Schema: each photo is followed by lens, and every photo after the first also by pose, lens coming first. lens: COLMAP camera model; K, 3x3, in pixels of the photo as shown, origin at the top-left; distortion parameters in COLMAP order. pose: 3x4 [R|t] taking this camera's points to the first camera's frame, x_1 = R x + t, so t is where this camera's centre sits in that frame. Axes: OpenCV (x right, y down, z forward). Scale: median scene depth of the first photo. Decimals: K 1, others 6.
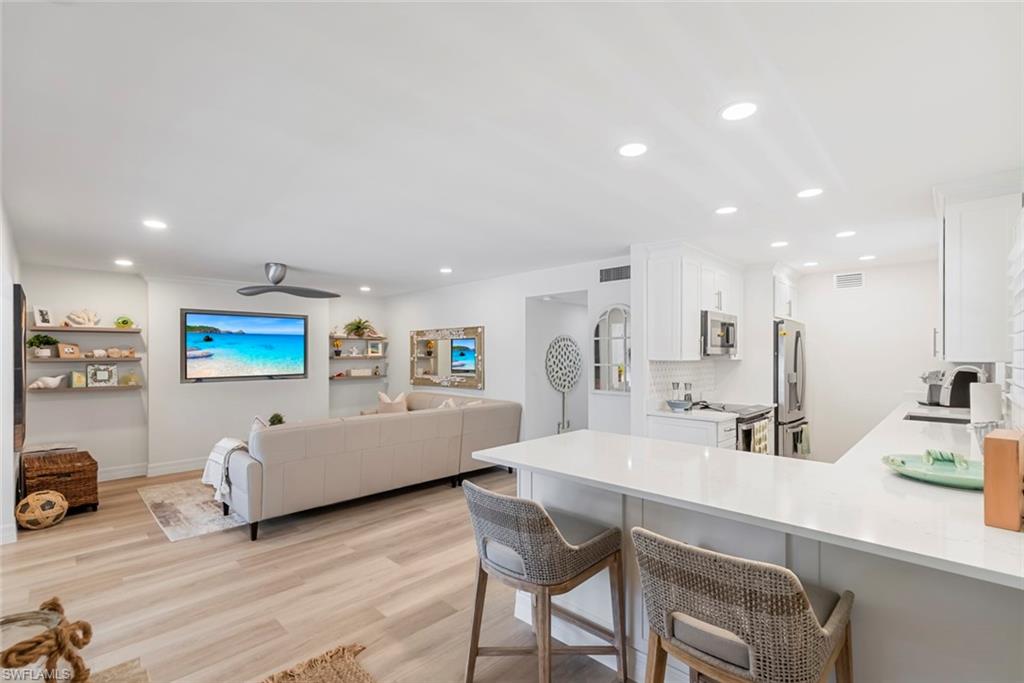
lens RADIAL K [[464.1, 0, 513.2], [0, 464.1, 348.2], [0, 0, 1]] dist [0.000242, 0.000459]
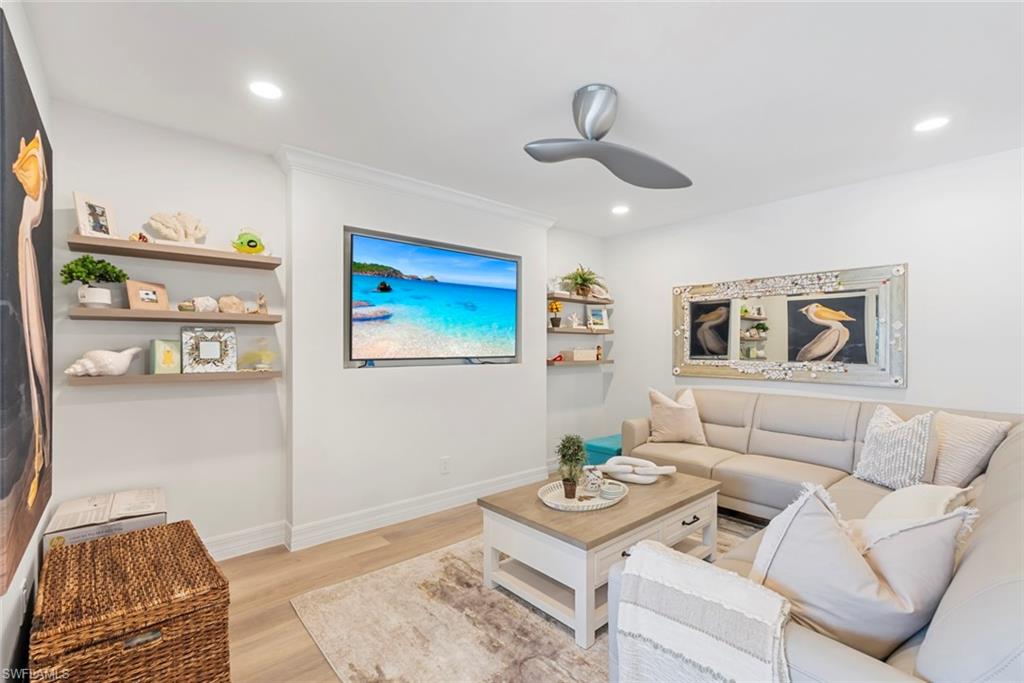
lens RADIAL K [[457.8, 0, 516.6], [0, 457.8, 345.0], [0, 0, 1]] dist [-0.001796, -0.000484]
pose [[0.997475, 0.006466, -0.070725, -0.519851], [-0.005738, 0.999928, 0.010493, 0.045585], [0.070788, -0.010061, 0.997441, 0.532386]]
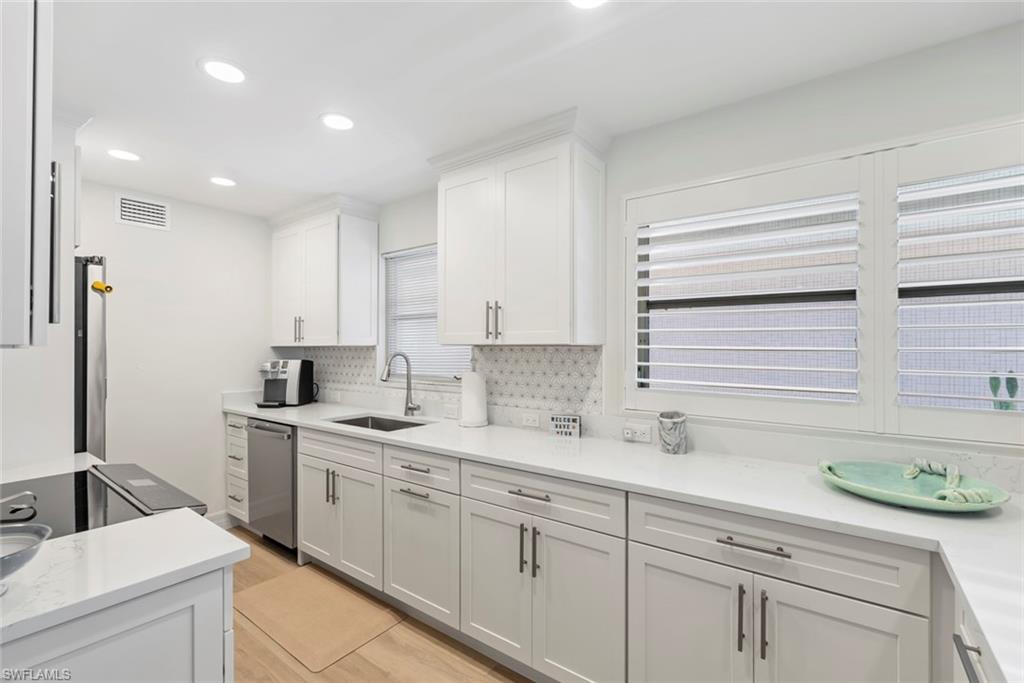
lens RADIAL K [[455.2, 0, 491.1], [0, 455.2, 343.1], [0, 0, 1]] dist [-0.000832, -0.000167]
pose [[-0.109680, 0.008630, 0.993929, 0.100306], [-0.015660, 0.999823, -0.010409, 0.018087], [-0.993844, -0.016706, -0.109526, 0.612530]]
